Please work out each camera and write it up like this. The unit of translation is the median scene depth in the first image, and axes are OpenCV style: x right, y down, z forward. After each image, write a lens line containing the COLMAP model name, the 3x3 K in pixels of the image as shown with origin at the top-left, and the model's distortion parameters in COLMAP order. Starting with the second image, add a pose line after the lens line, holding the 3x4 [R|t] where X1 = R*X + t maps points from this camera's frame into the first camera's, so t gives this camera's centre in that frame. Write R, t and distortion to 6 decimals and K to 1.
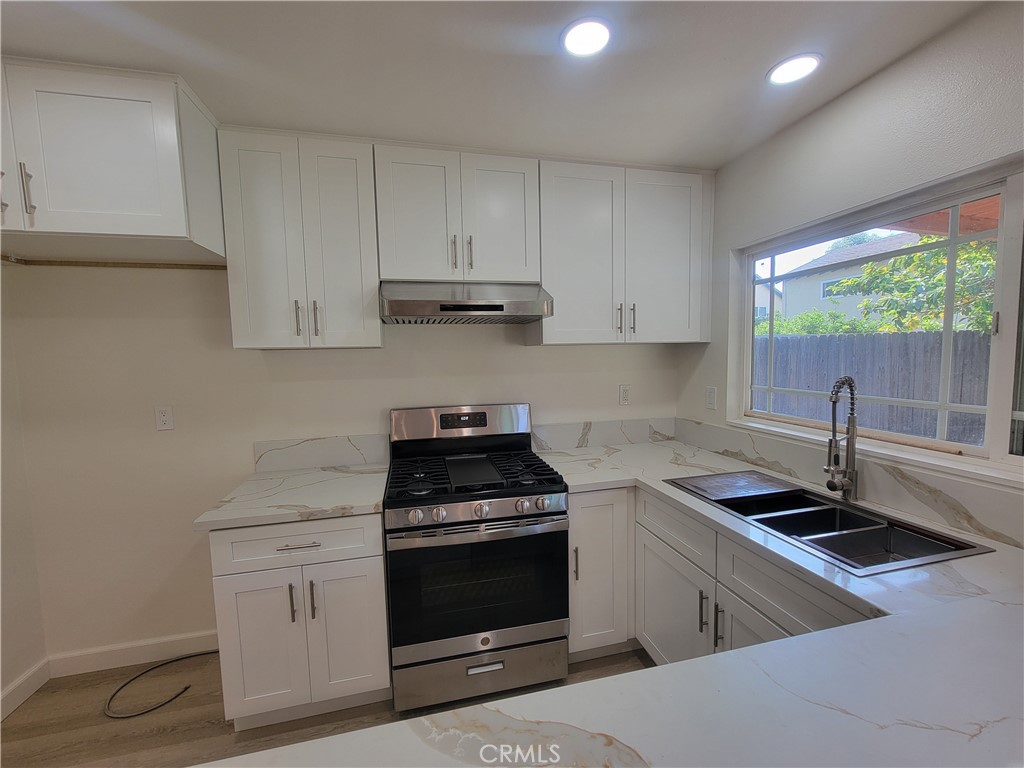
lens RADIAL K [[419.4, 0, 512.4], [0, 419.4, 387.0], [0, 0, 1]] dist [-0.006838, 0.002382]
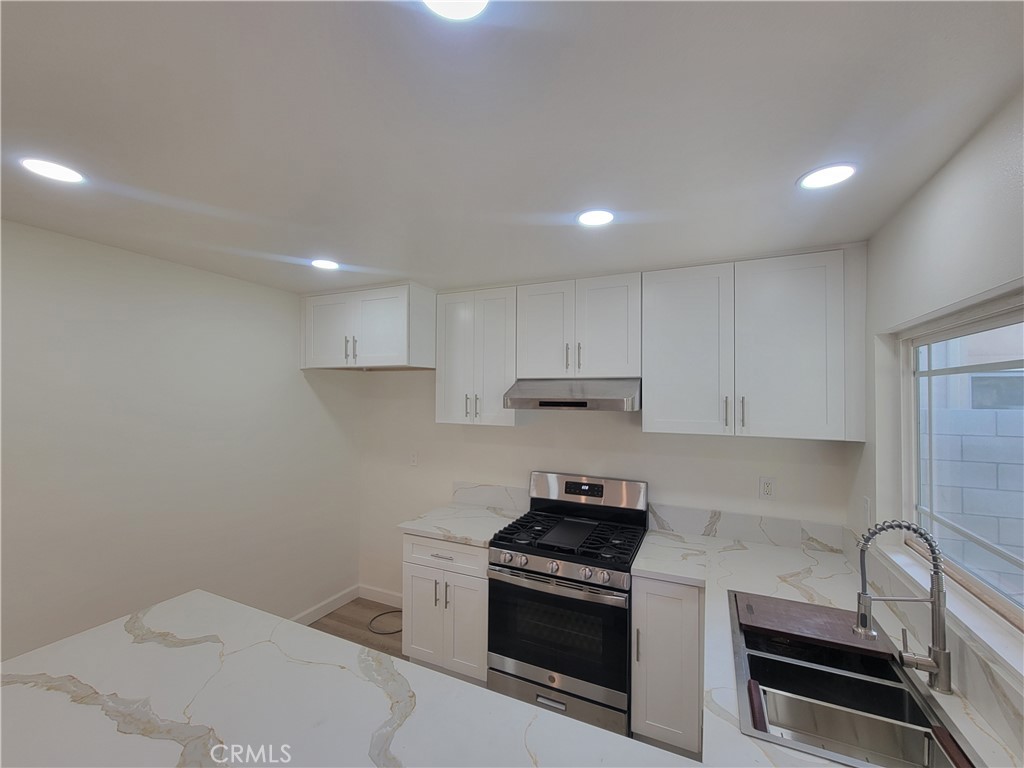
lens RADIAL K [[419.4, 0, 510.5], [0, 419.4, 384.9], [0, 0, 1]] dist [-0.006838, 0.002382]
pose [[0.779652, 0.011095, -0.626115, 0.527953], [-0.073504, 0.994553, -0.073906, -0.127053], [0.621884, 0.103643, 0.776220, -0.092350]]
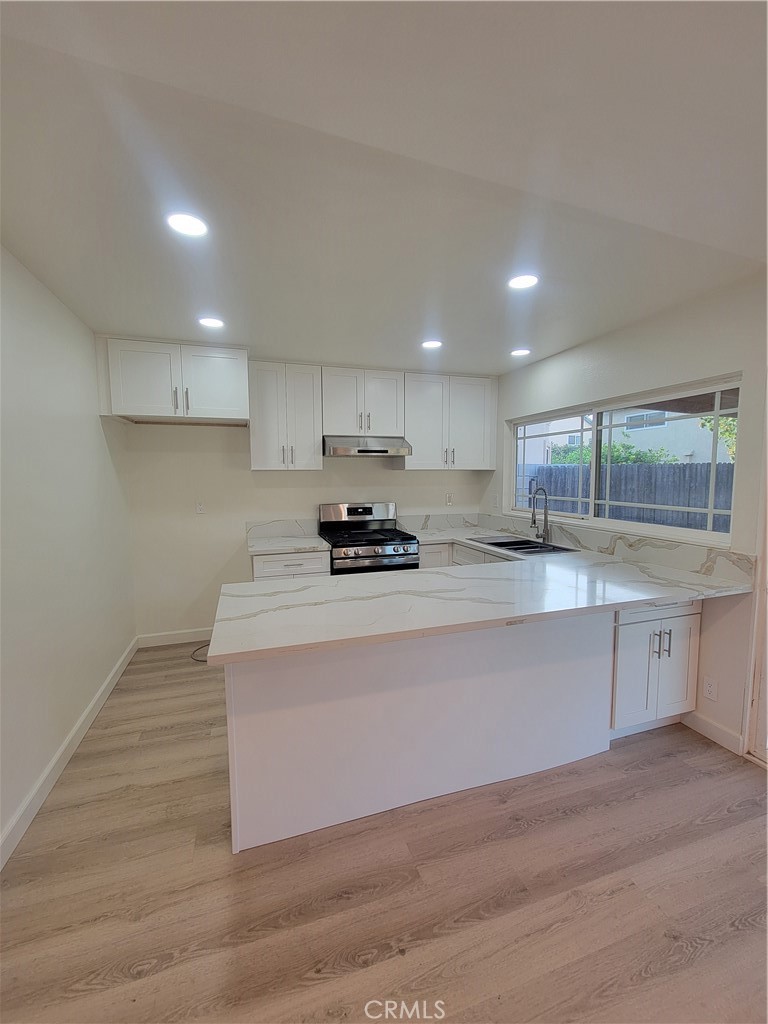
lens RADIAL K [[419.4, 0, 379.3], [0, 419.4, 512.8], [0, 0, 1]] dist [-0.006838, 0.002382]
pose [[0.996971, 0.007820, 0.077384, -0.198191], [-0.008658, 0.999907, 0.010501, 0.075642], [-0.077295, -0.011139, 0.996946, -0.916030]]
